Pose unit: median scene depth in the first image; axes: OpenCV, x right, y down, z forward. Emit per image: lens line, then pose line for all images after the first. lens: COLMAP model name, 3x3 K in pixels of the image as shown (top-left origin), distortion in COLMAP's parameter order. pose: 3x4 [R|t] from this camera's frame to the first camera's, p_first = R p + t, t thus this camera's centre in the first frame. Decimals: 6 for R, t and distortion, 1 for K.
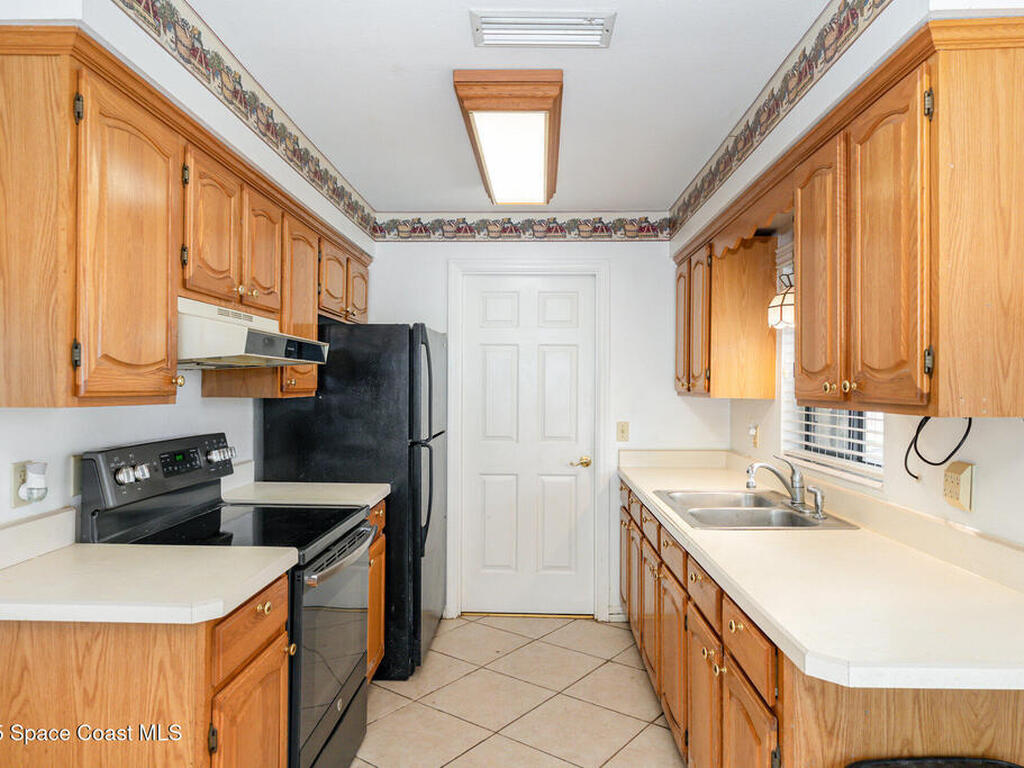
lens RADIAL K [[681.8, 0, 511.1], [0, 681.8, 385.6], [0, 0, 1]] dist [-0.001630, 0.002537]
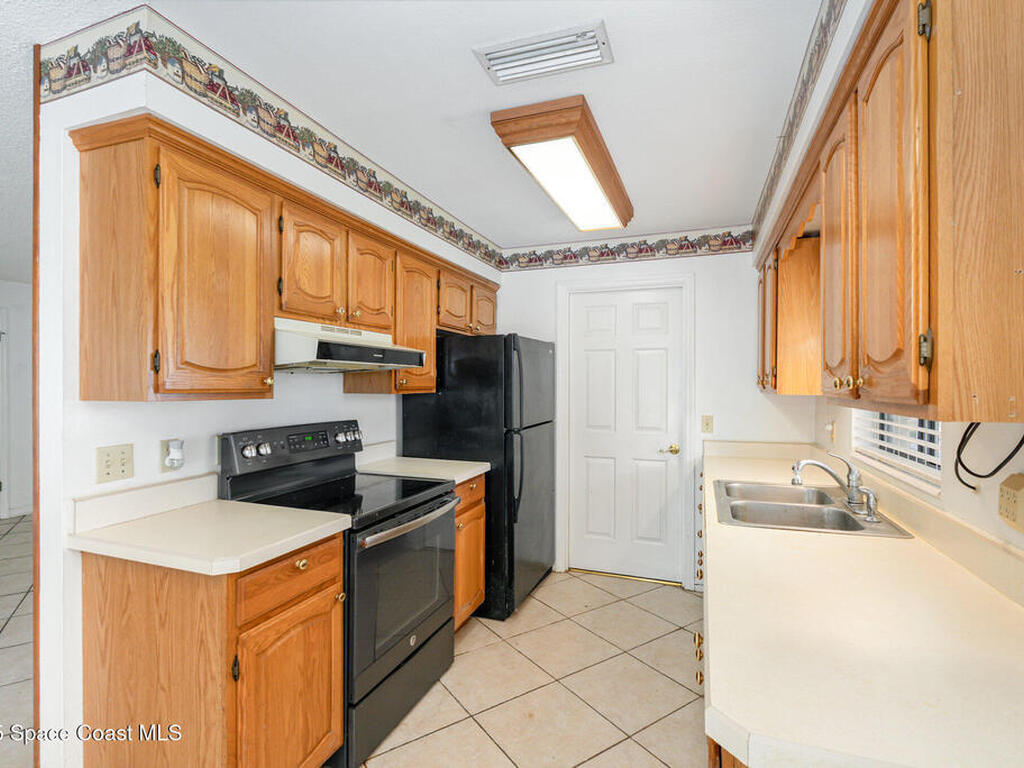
lens RADIAL K [[503.2, 0, 515.5], [0, 503.2, 387.1], [0, 0, 1]] dist [-0.003139, 0.002271]
pose [[0.948183, -0.002603, -0.317715, 0.195751], [0.004249, 0.999981, 0.004487, 0.001618], [0.317697, -0.005605, 0.948176, 0.170043]]
